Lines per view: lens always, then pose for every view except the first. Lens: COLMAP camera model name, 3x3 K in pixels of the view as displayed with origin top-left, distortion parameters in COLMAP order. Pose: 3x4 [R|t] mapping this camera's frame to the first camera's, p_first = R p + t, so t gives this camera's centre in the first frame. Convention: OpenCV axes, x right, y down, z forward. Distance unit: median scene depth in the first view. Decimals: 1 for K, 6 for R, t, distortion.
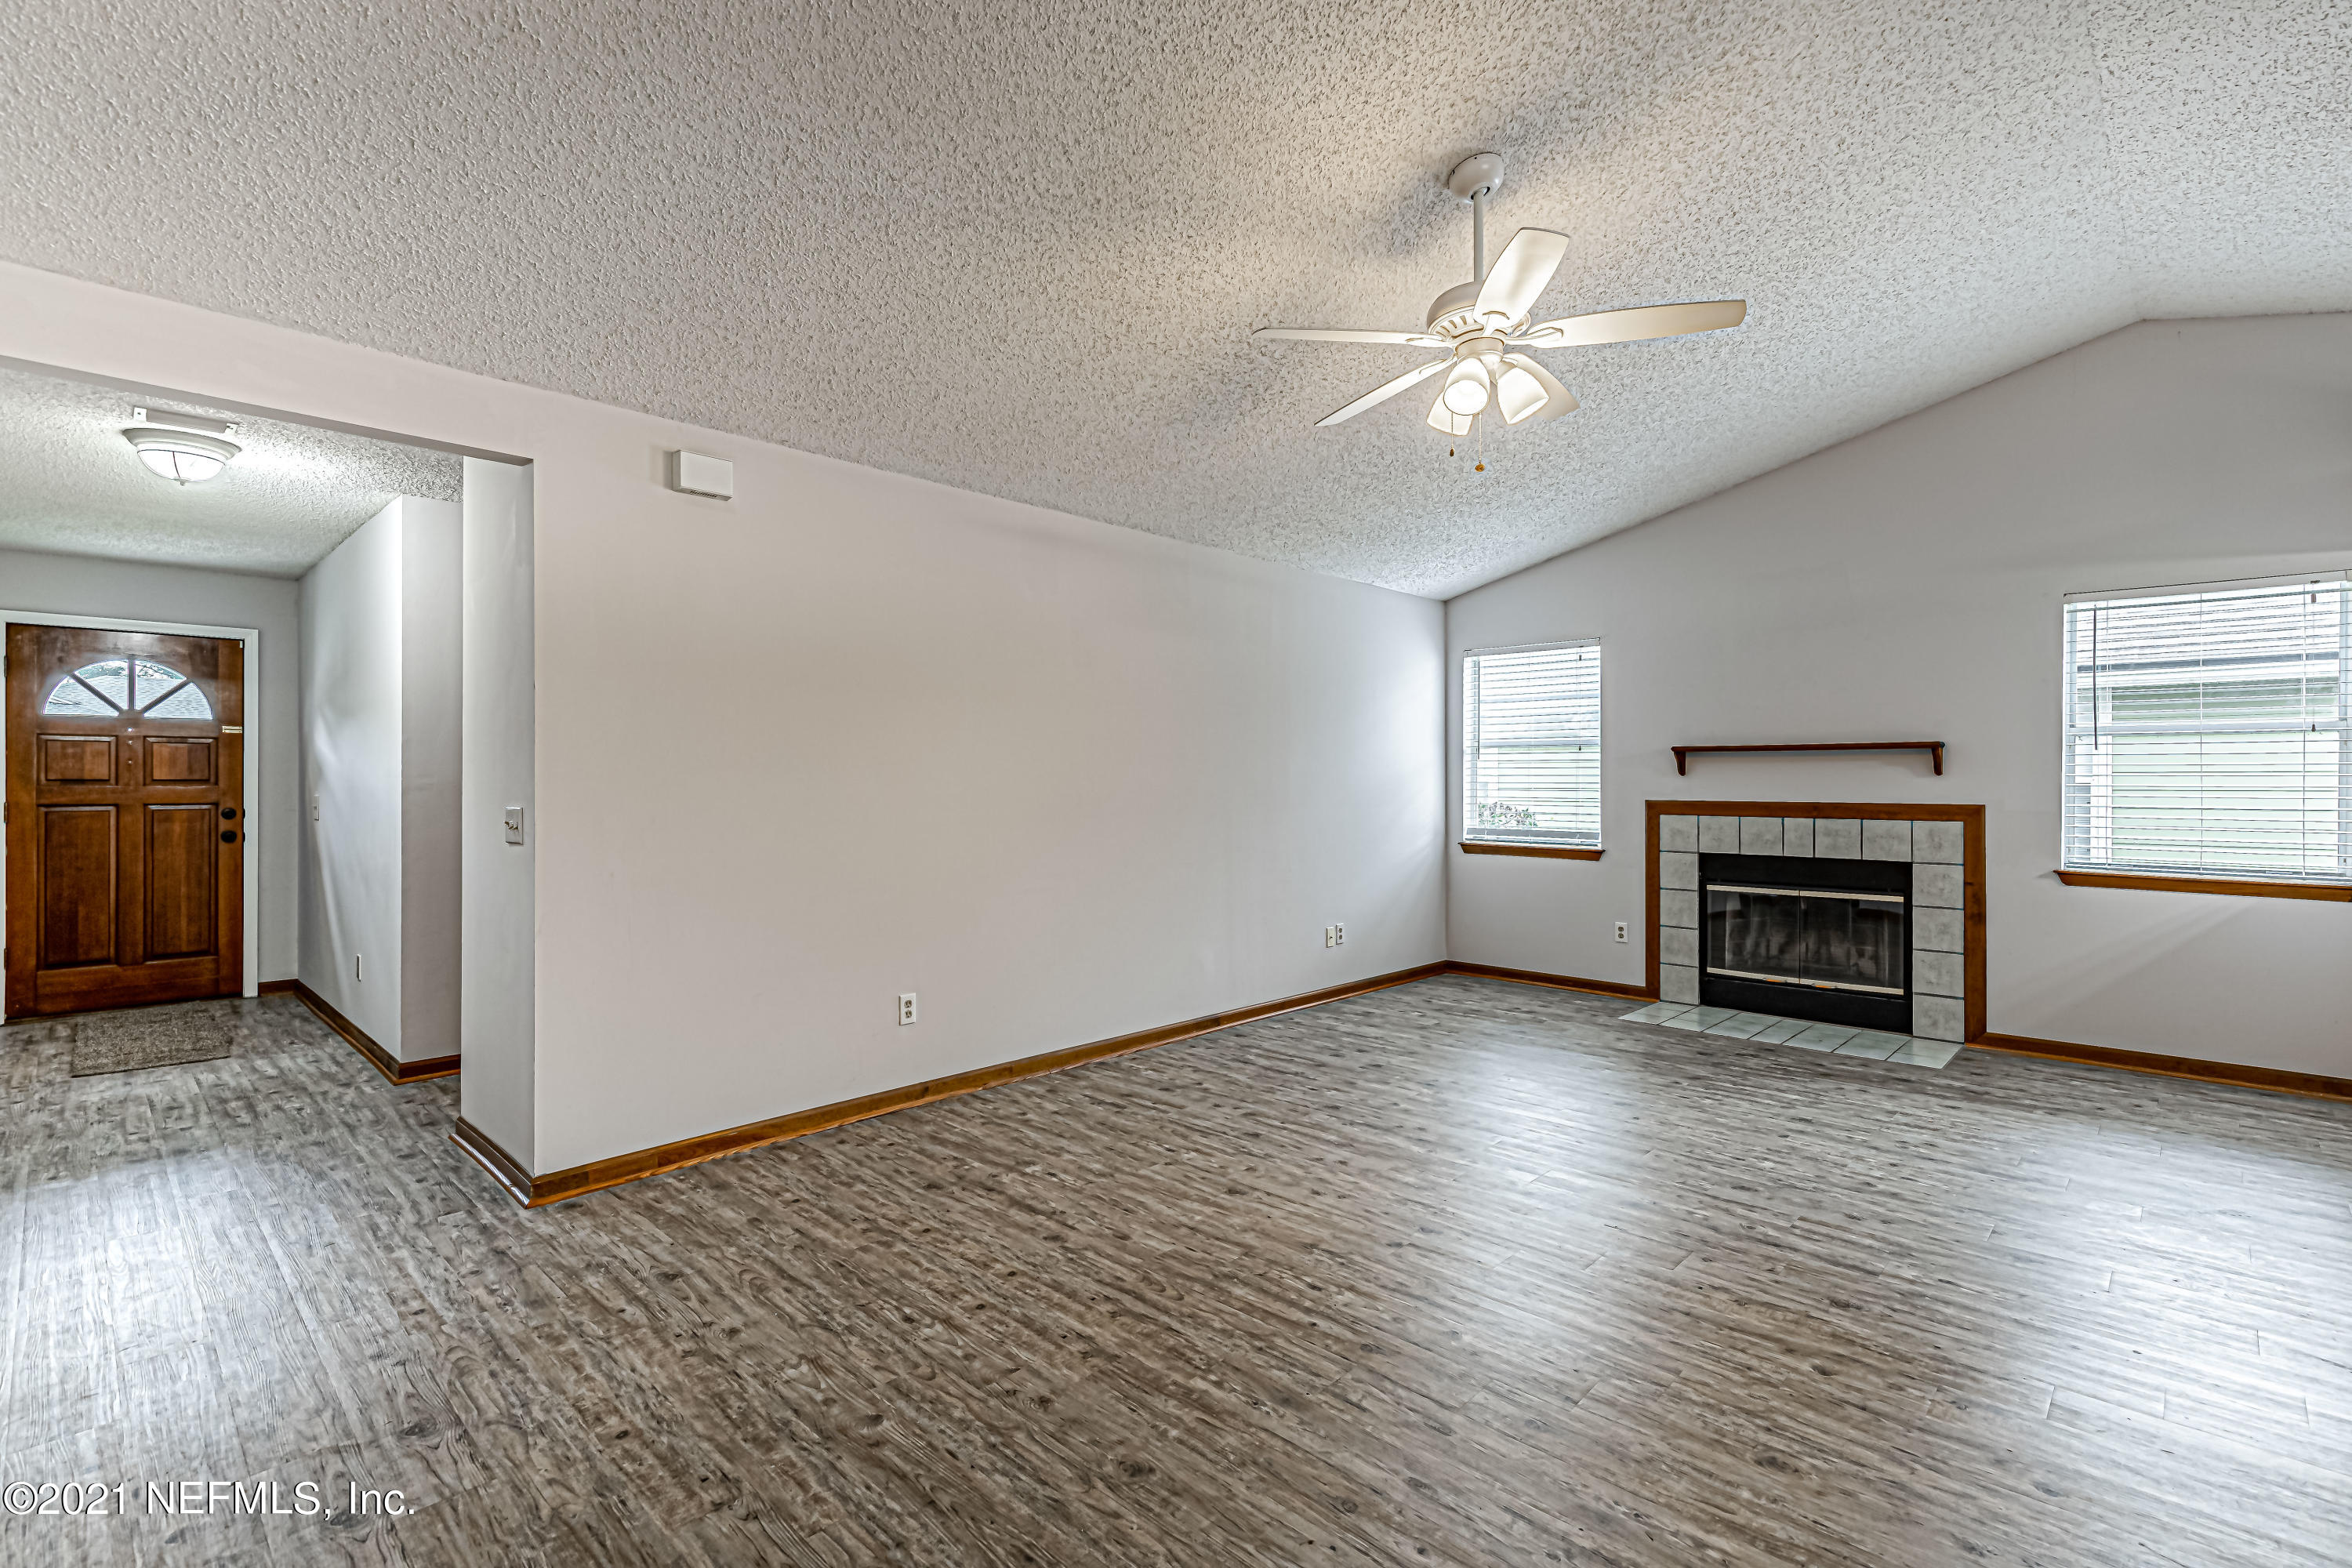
lens RADIAL K [[1065.3, 0, 1199.3], [0, 1065.3, 797.1], [0, 0, 1]] dist [0.012322, -0.000809]
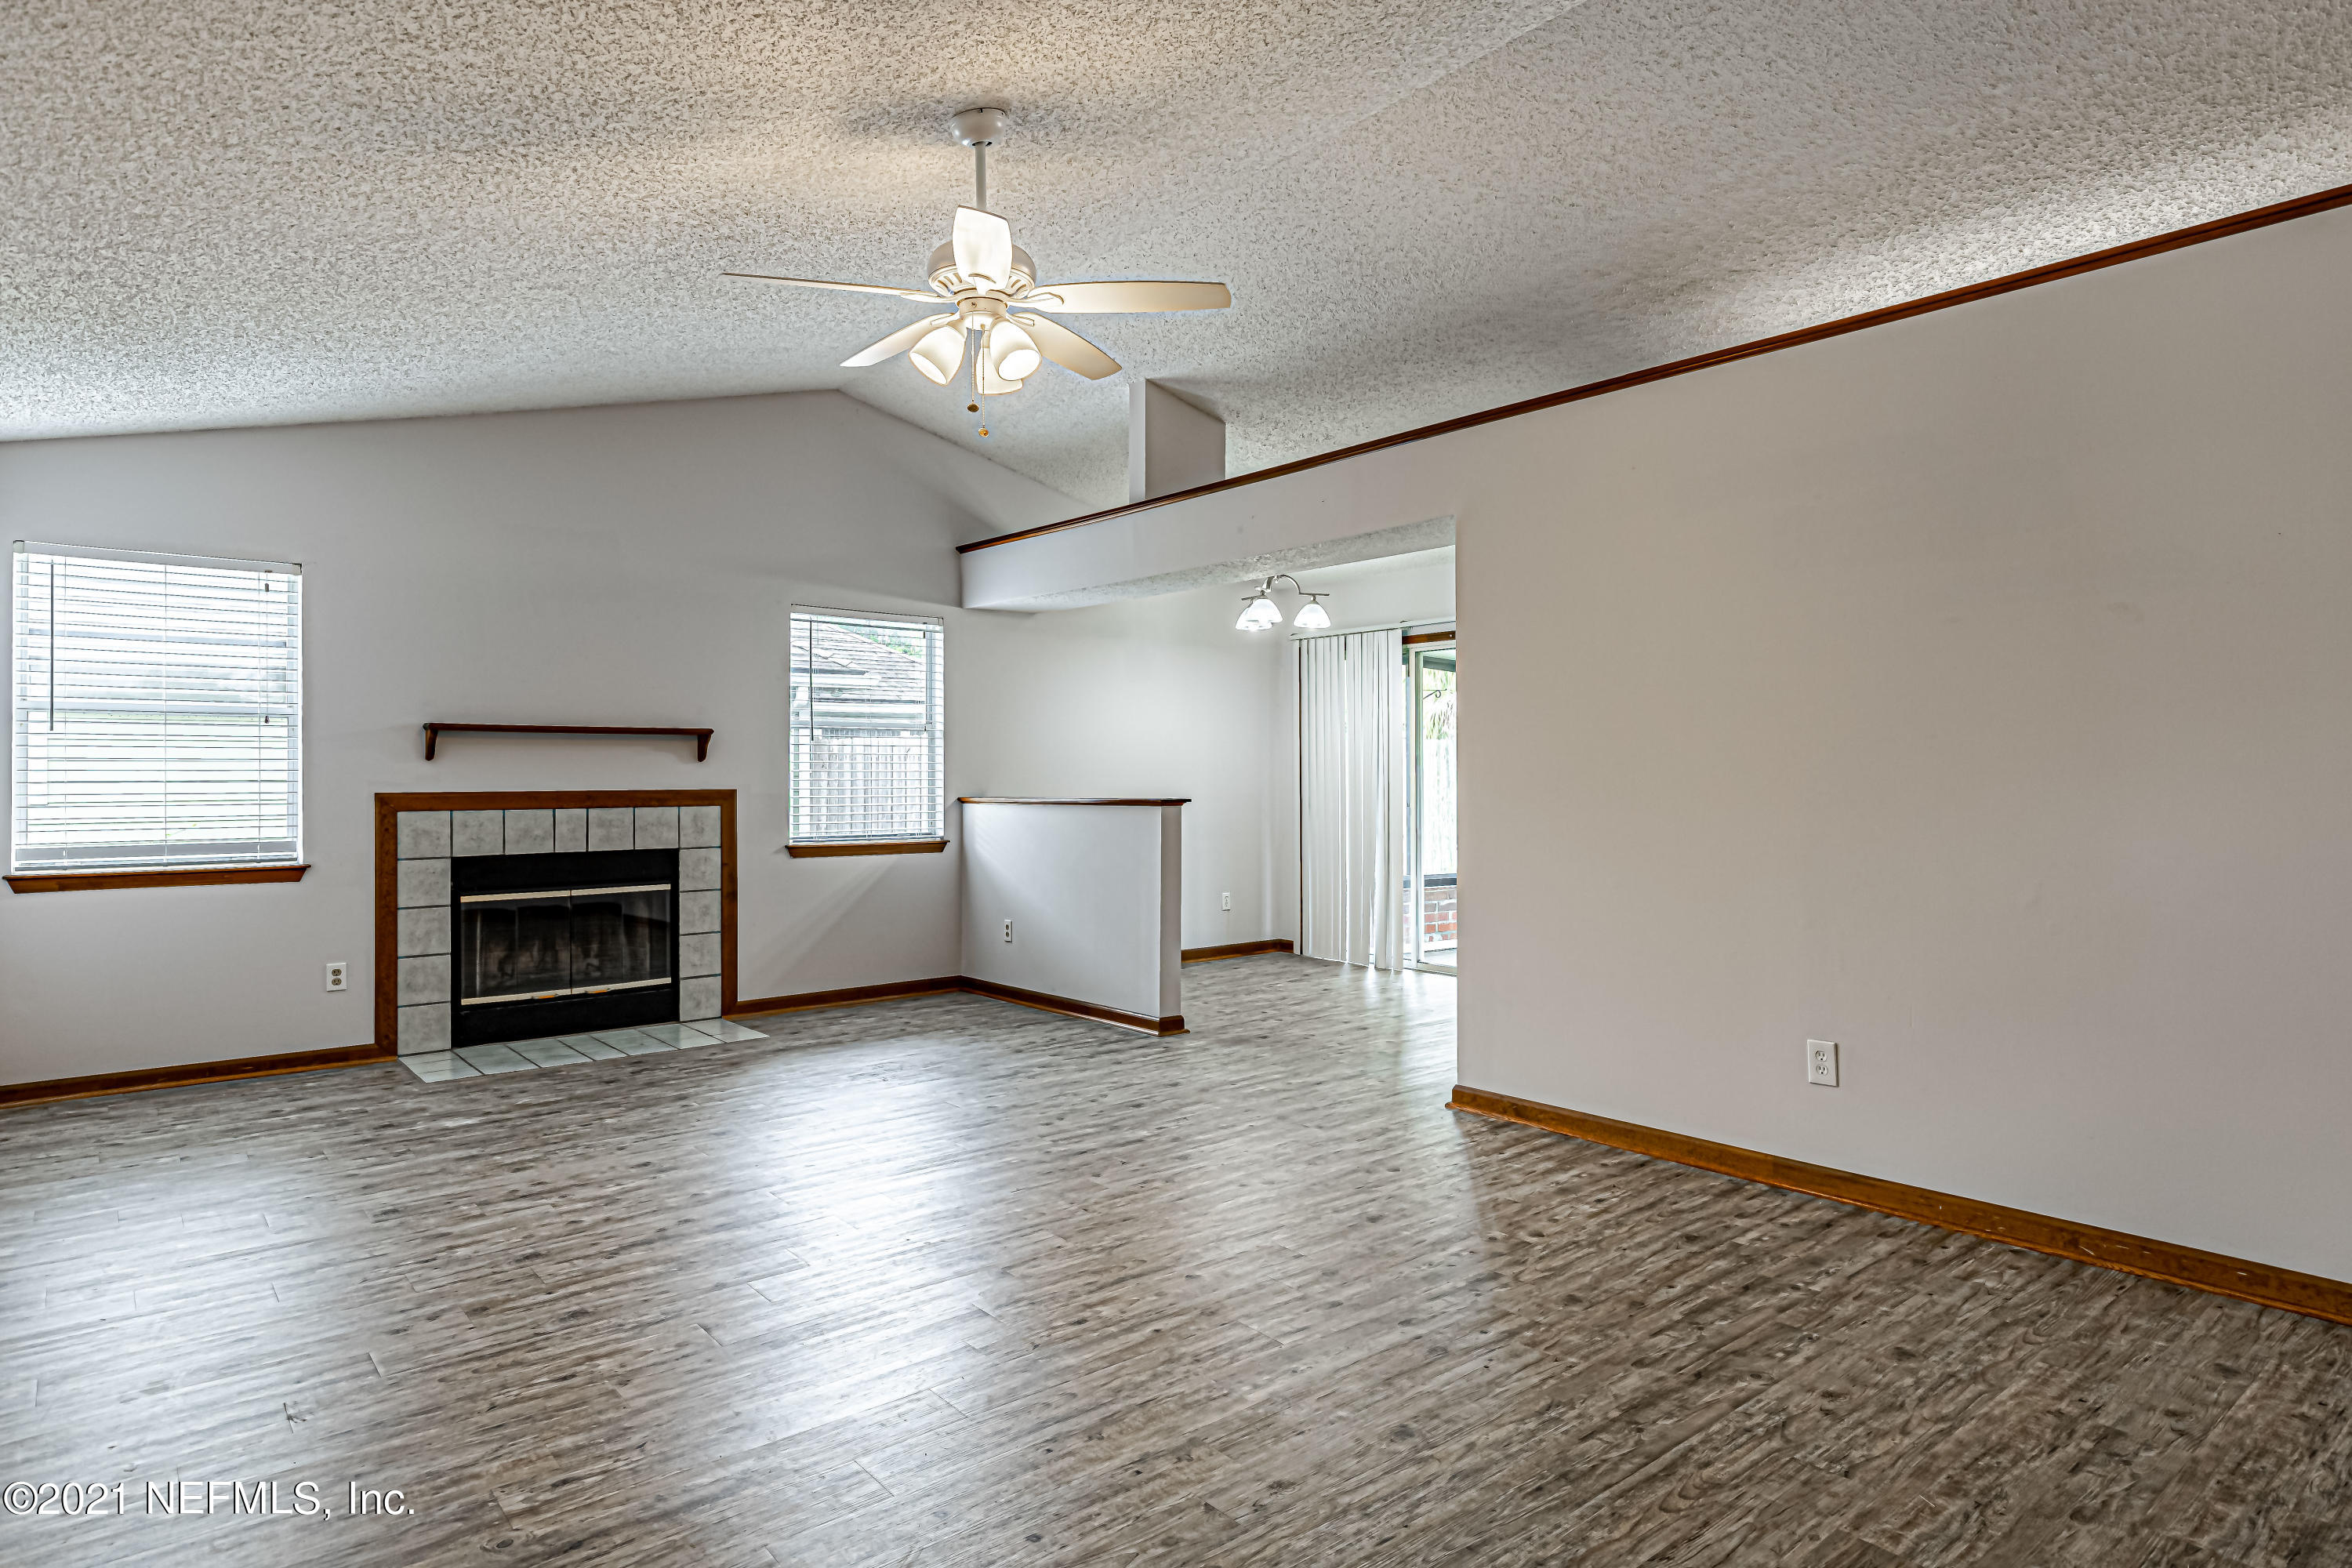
lens RADIAL K [[1314.9, 0, 1162.5], [0, 1314.9, 776.5], [0, 0, 1]] dist [0.003694, -0.000999]
pose [[0.132396, -0.005001, 0.991184, -0.668019], [0.018667, 0.999823, 0.002551, -0.001204], [-0.991021, 0.018165, 0.132466, 0.529536]]
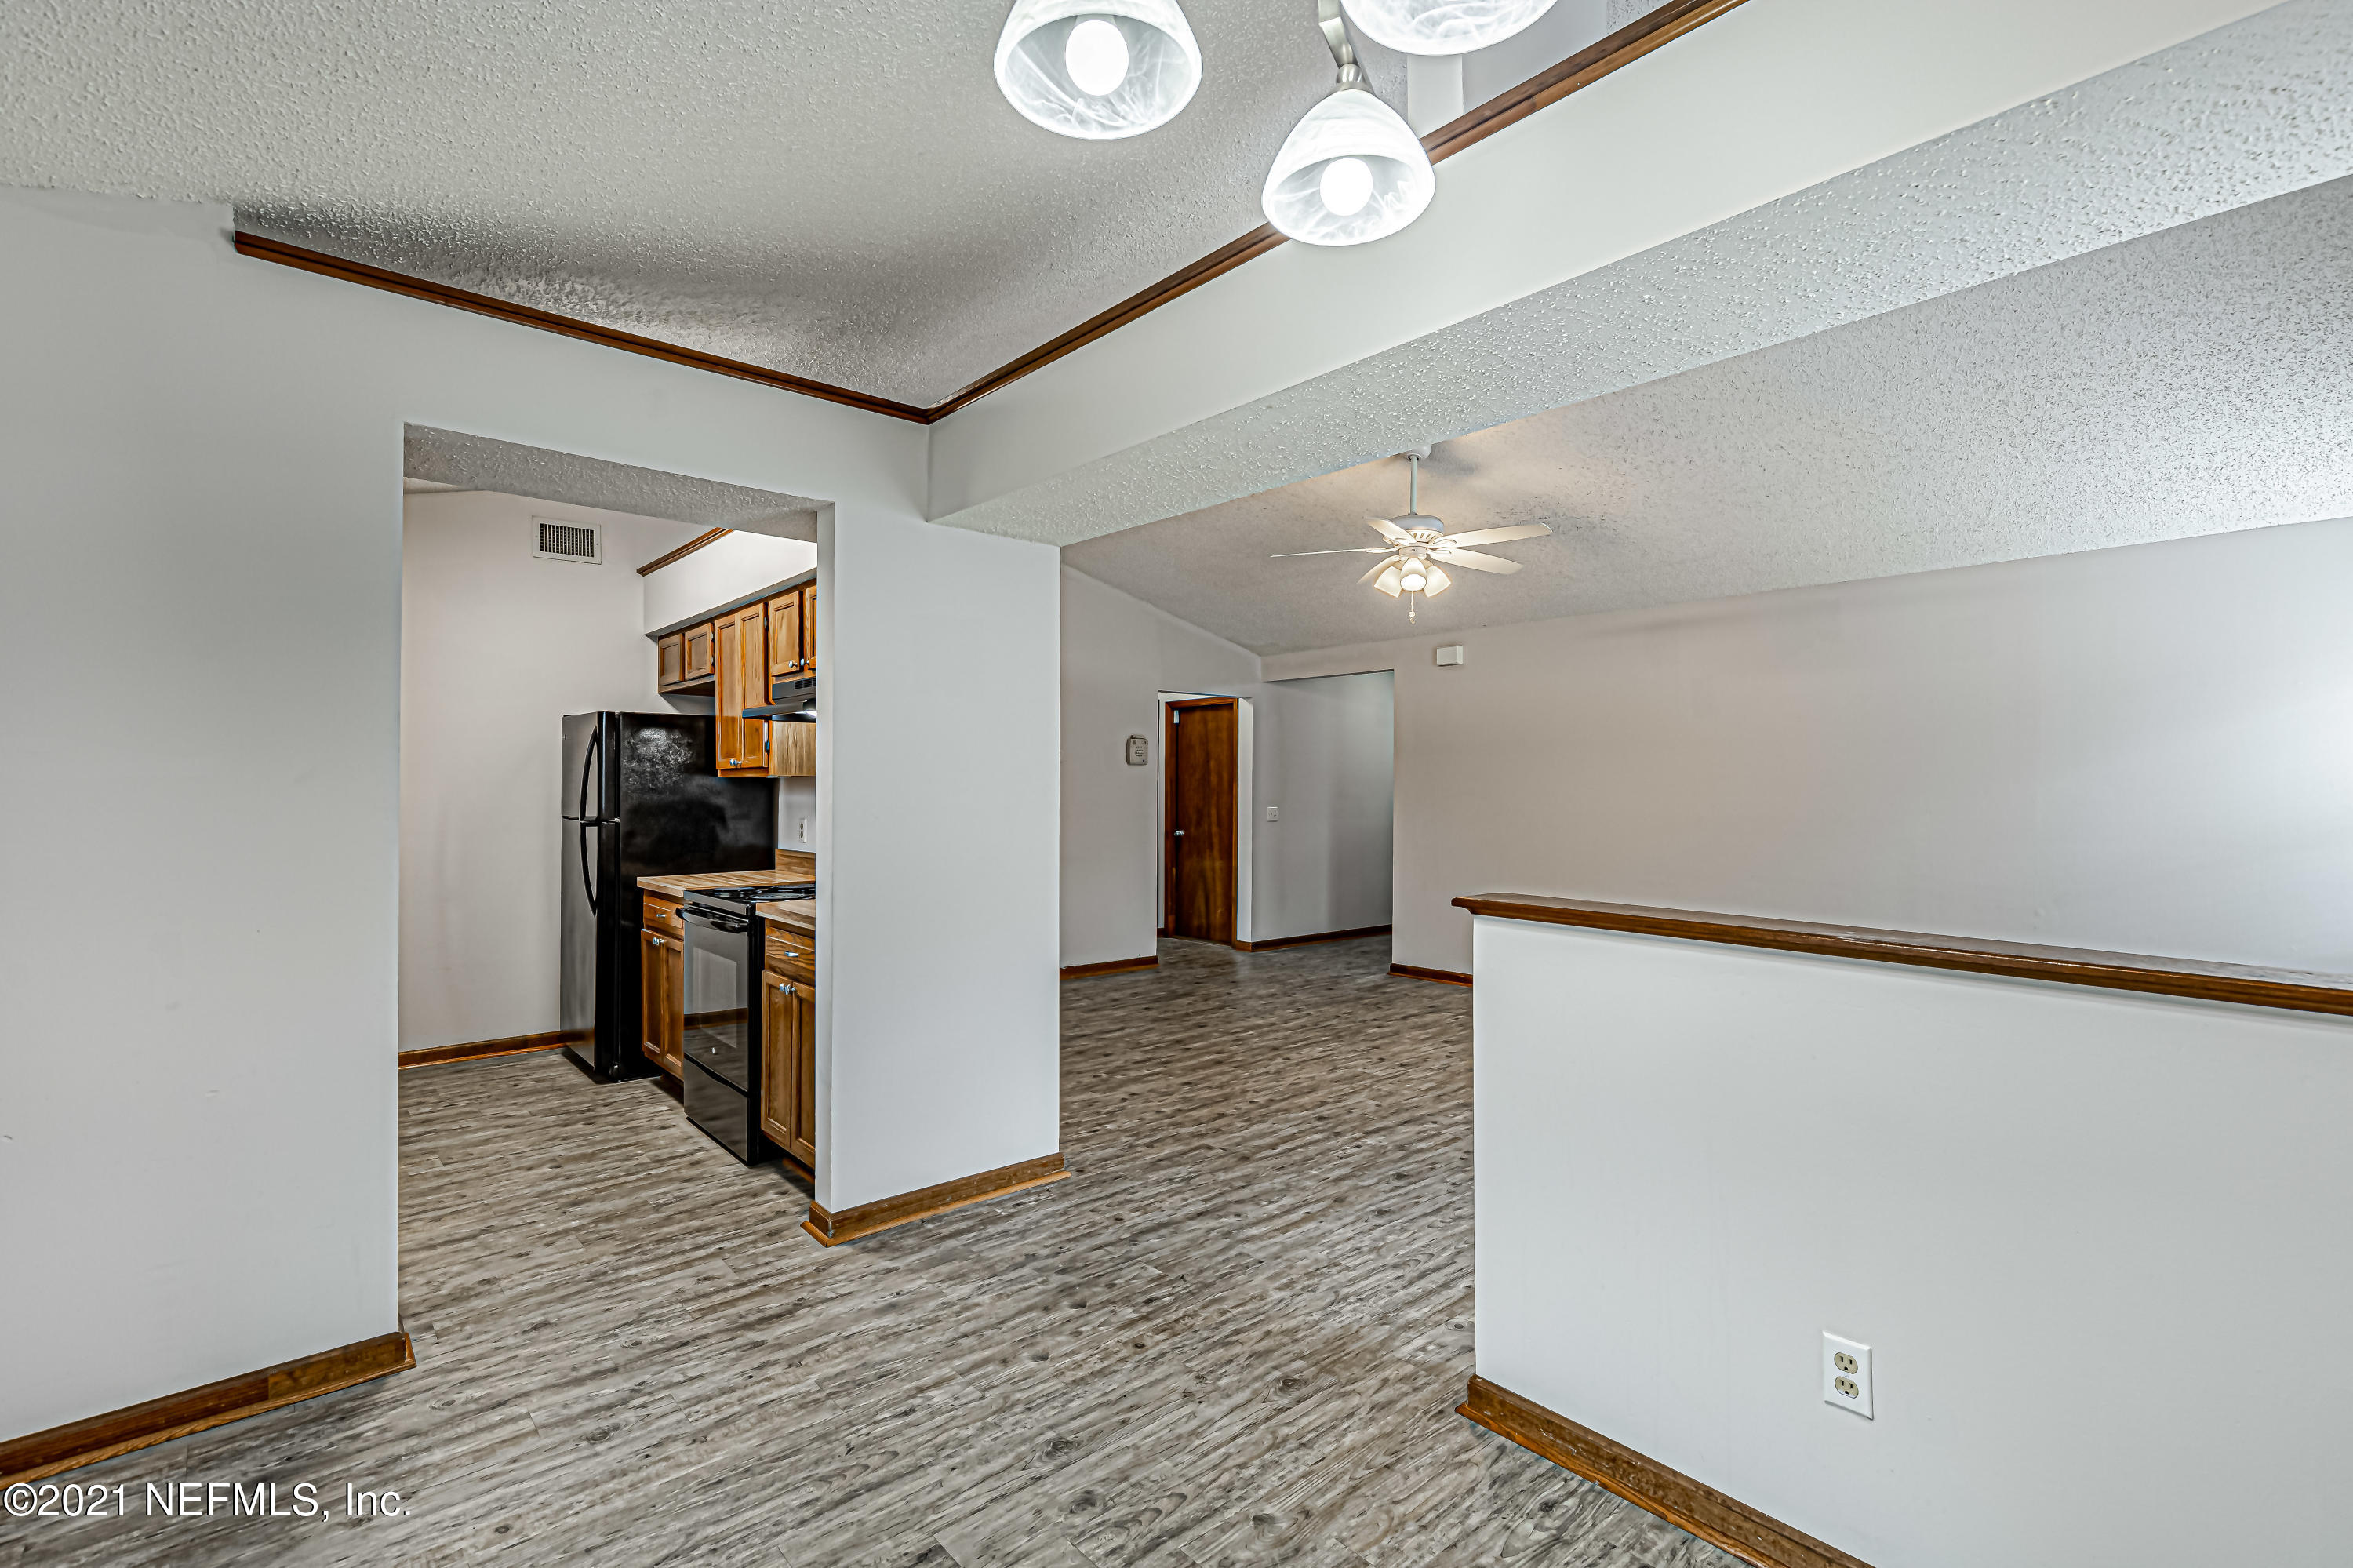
lens RADIAL K [[1065.8, 0, 1176.3], [0, 1065.8, 779.3], [0, 0, 1]] dist [0.012322, -0.000809]
pose [[-0.100274, -0.011690, -0.994891, 1.511402], [-0.016915, 0.999807, -0.010043, -0.023550], [0.994816, 0.015821, -0.100453, 0.615899]]
